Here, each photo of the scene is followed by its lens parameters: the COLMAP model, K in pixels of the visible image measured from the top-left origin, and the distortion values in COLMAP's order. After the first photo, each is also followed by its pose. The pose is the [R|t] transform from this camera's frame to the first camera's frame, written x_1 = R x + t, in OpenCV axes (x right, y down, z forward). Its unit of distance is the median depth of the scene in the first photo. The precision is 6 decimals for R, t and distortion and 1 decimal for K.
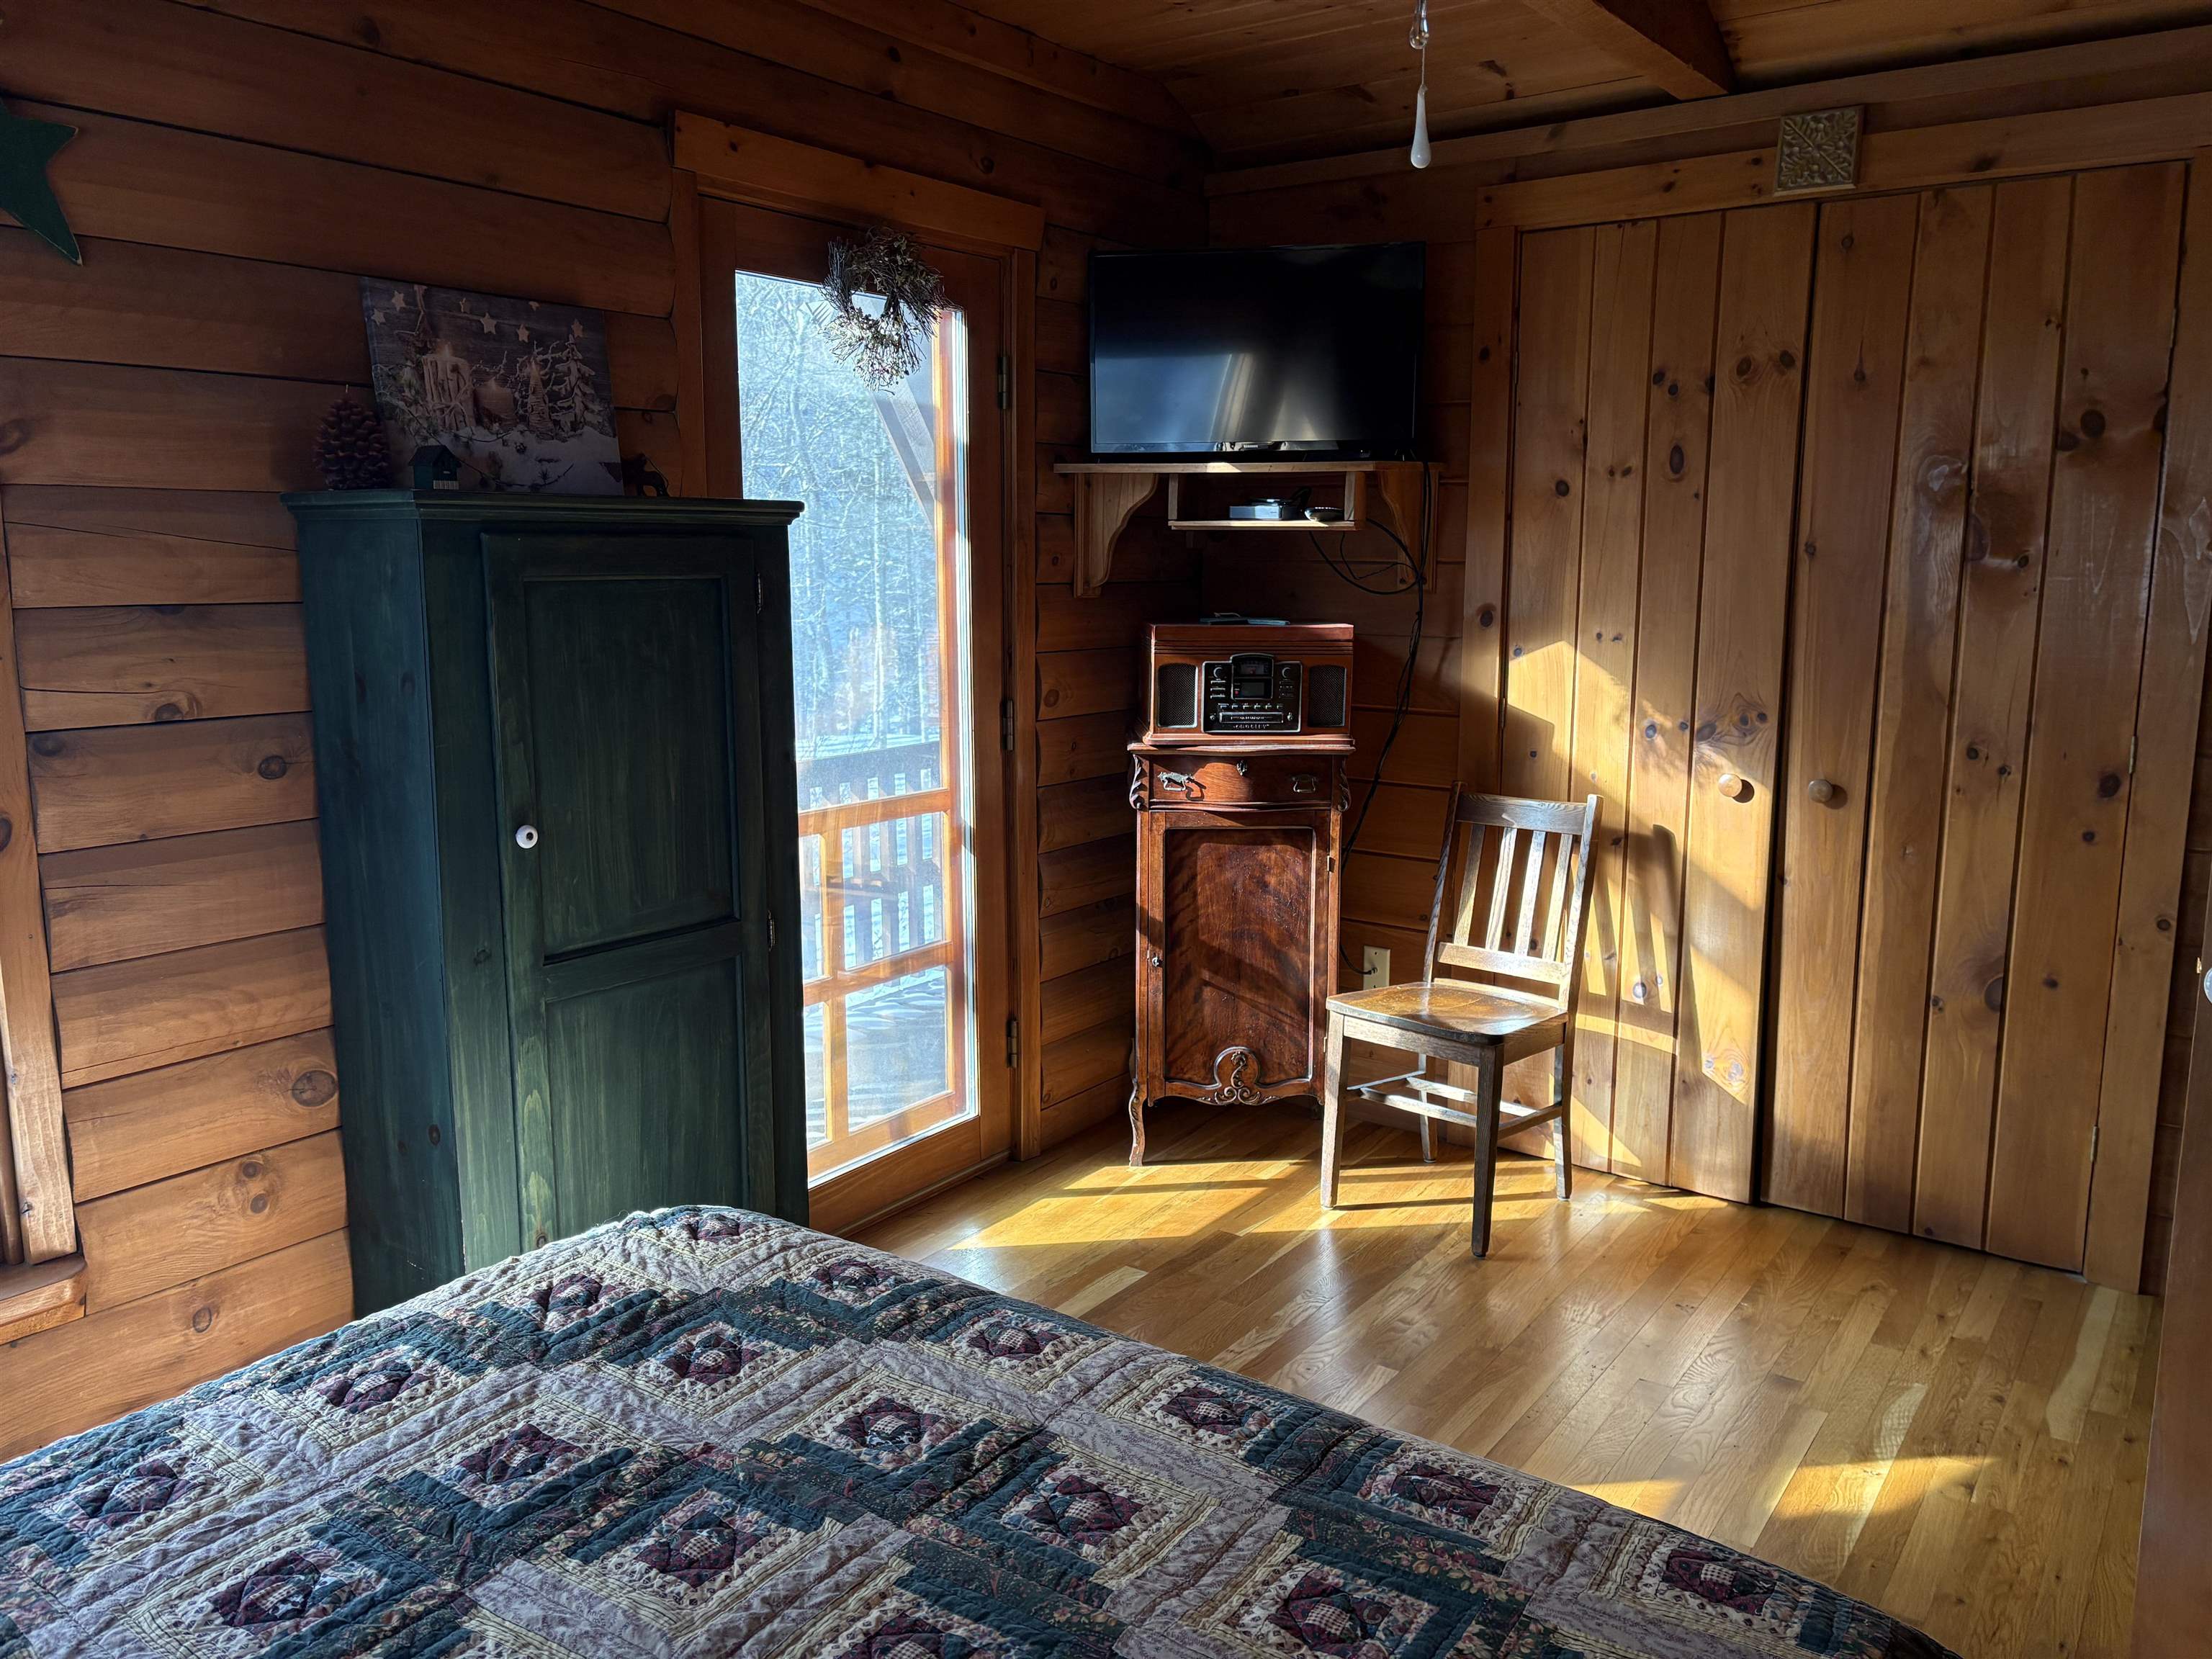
lens RADIAL K [[1677.2, 0, 1101.1], [0, 1677.2, 831.4], [0, 0, 1]] dist [0.059851, -0.060919]
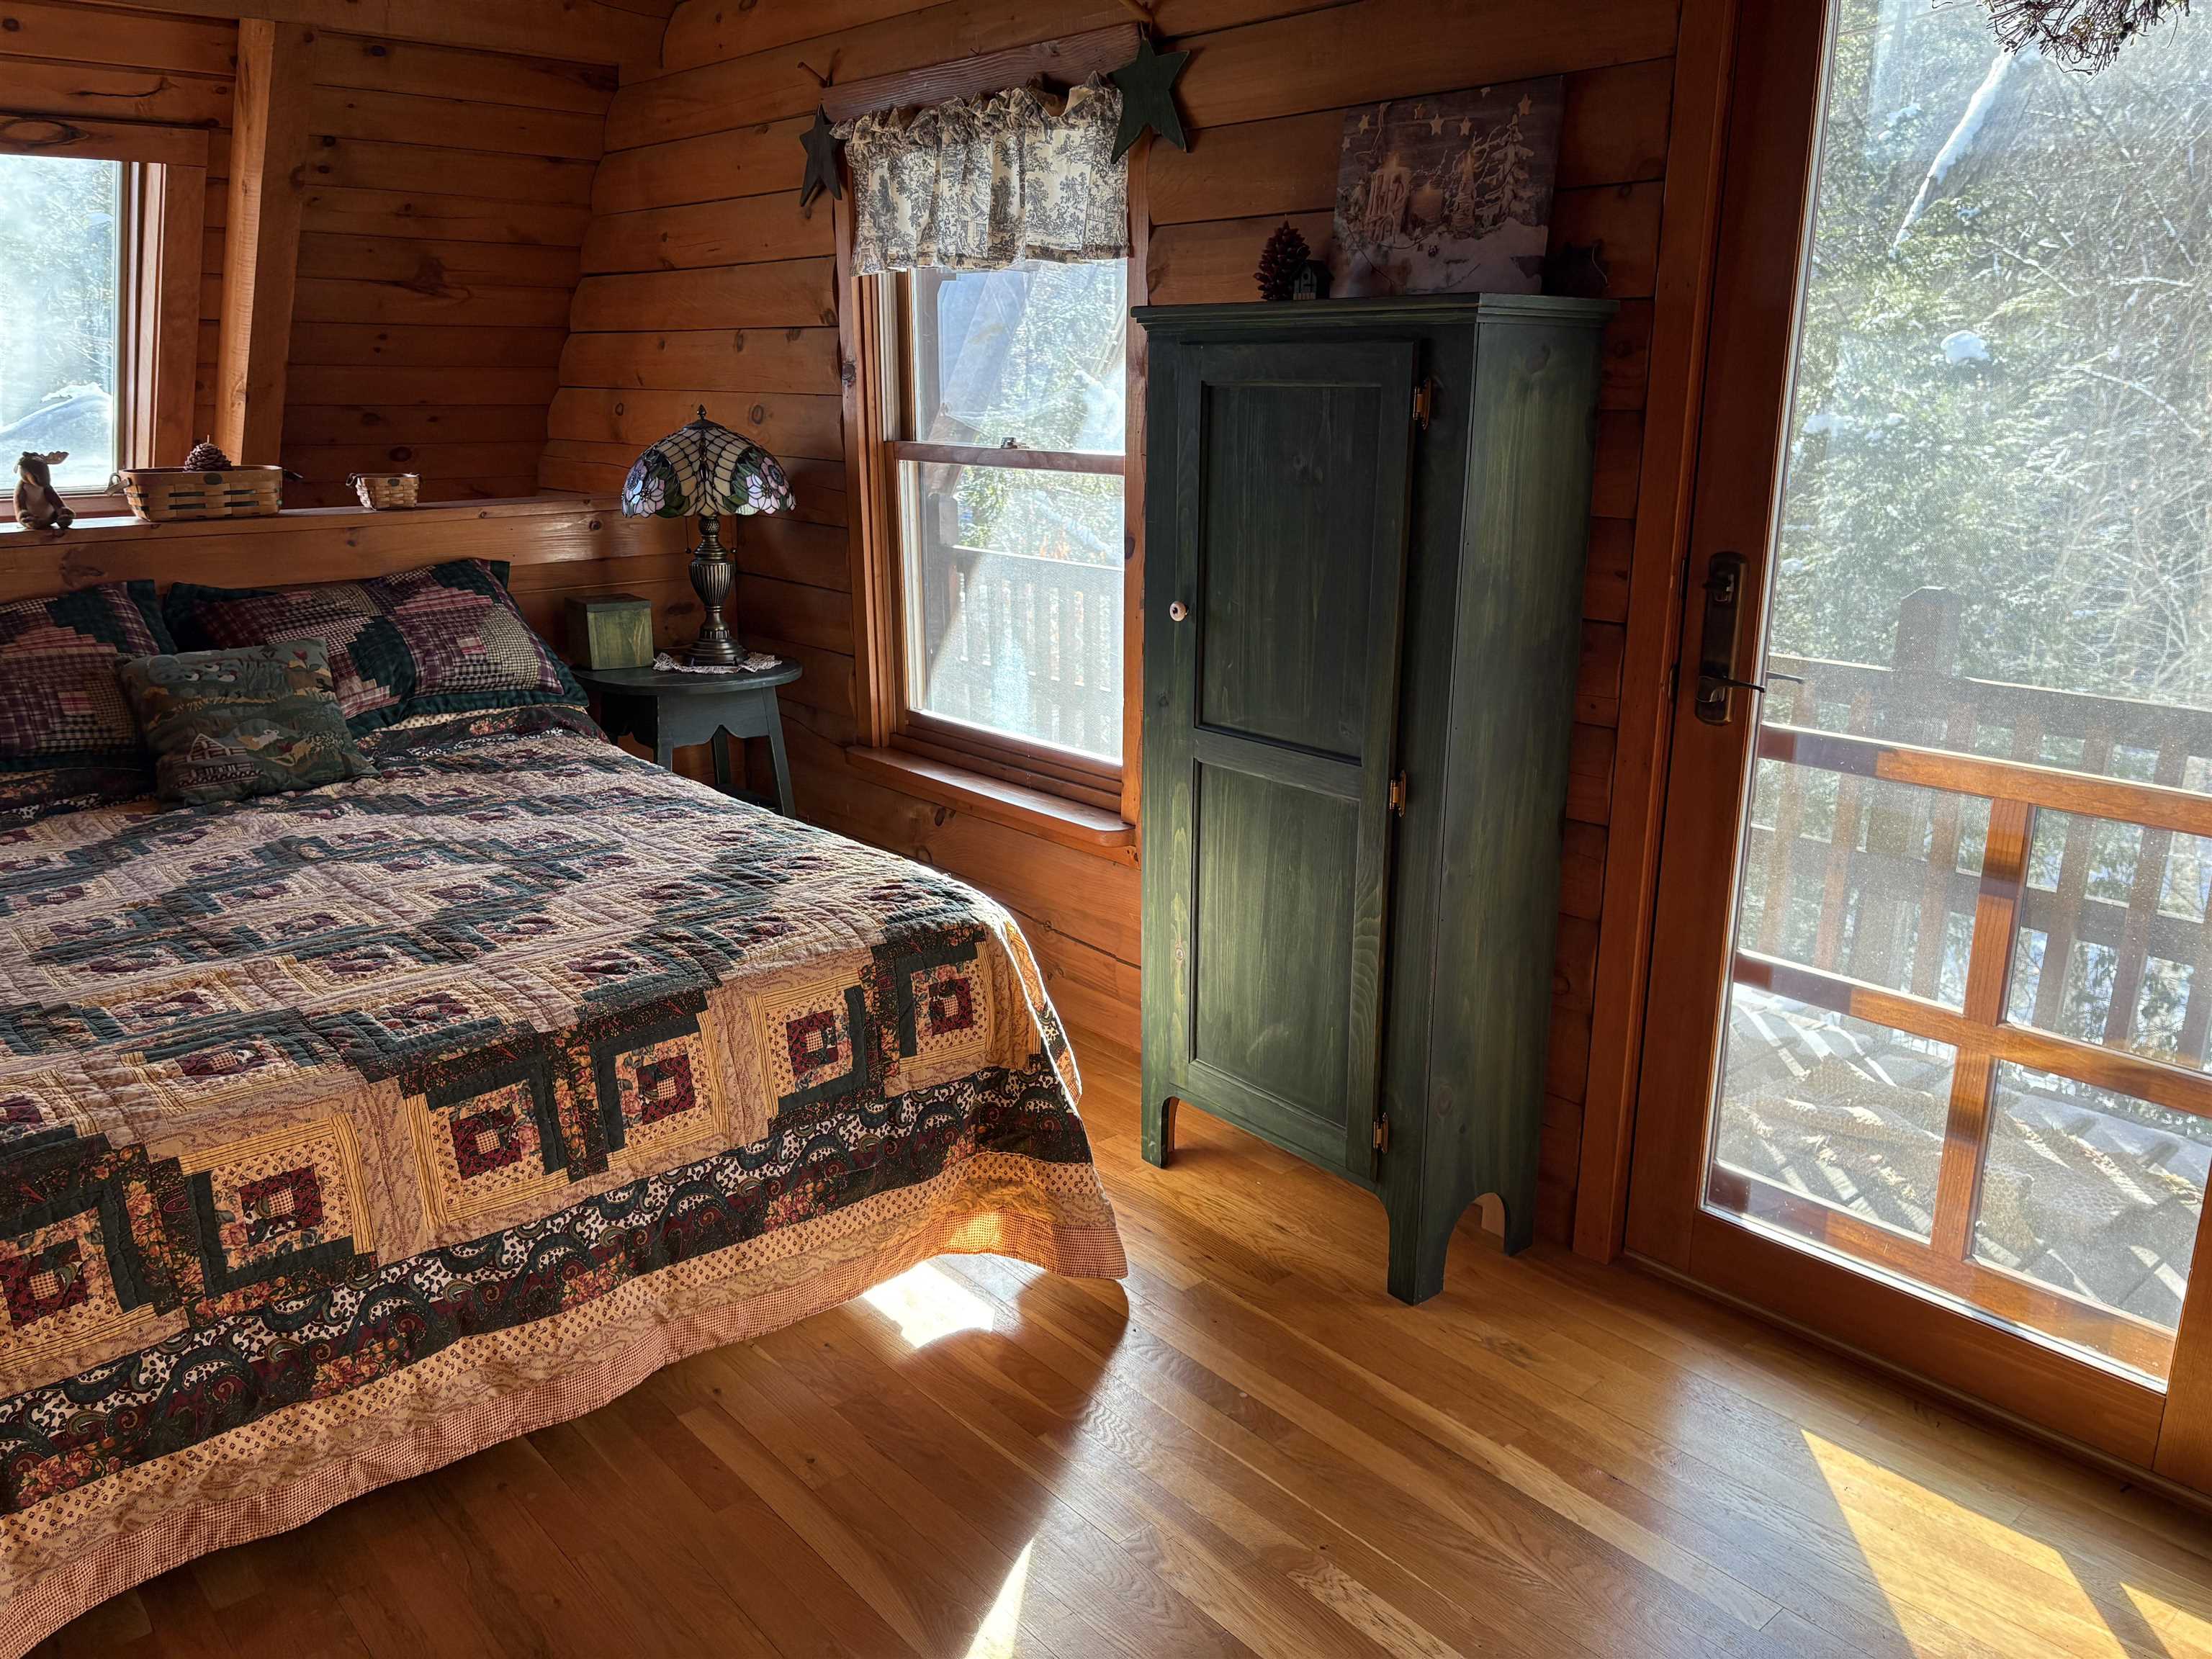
lens RADIAL K [[1677.2, 0, 1099.9], [0, 1677.2, 824.2], [0, 0, 1]] dist [0.059851, -0.060919]
pose [[-0.228450, 0.257016, -0.939017, 0.733892], [-0.163822, 0.940621, 0.297311, -0.177096], [0.959673, 0.221752, -0.172780, 1.081039]]
